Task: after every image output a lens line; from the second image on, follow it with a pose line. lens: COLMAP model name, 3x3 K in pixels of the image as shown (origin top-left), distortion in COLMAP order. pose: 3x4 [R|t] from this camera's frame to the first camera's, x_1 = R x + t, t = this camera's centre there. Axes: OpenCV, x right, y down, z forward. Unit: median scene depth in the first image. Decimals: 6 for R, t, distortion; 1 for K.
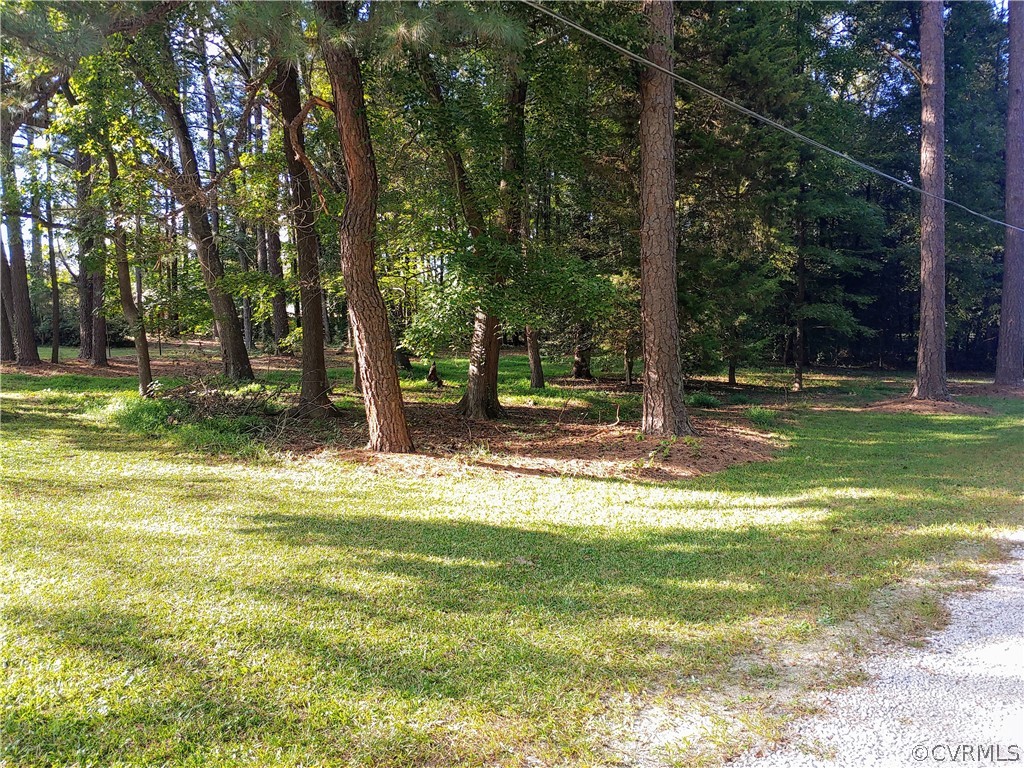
lens RADIAL K [[788.7, 0, 512.0], [0, 788.7, 384.0], [0, 0, 1]] dist [0.002682, -0.000647]
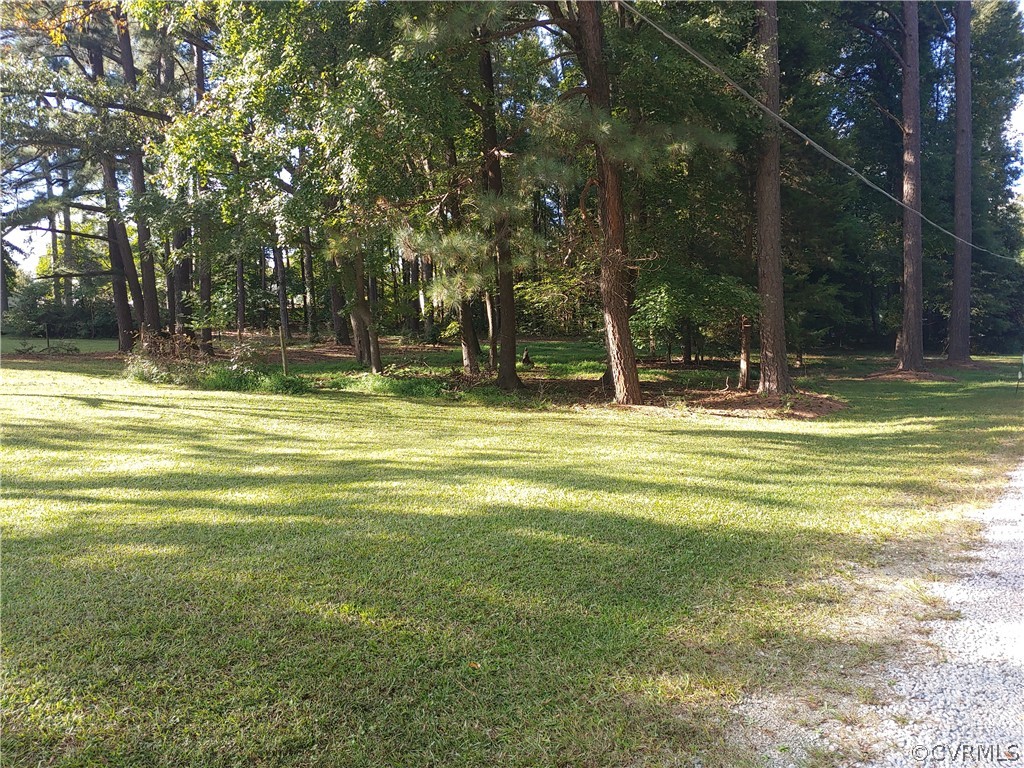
lens RADIAL K [[754.8, 0, 512.0], [0, 754.8, 384.0], [0, 0, 1]] dist [-0.001672, -0.000639]
pose [[0.997020, -0.014304, 0.075810, -0.285776], [0.012571, 0.999650, 0.023281, 0.004033], [-0.076116, -0.022258, 0.996850, -0.264453]]
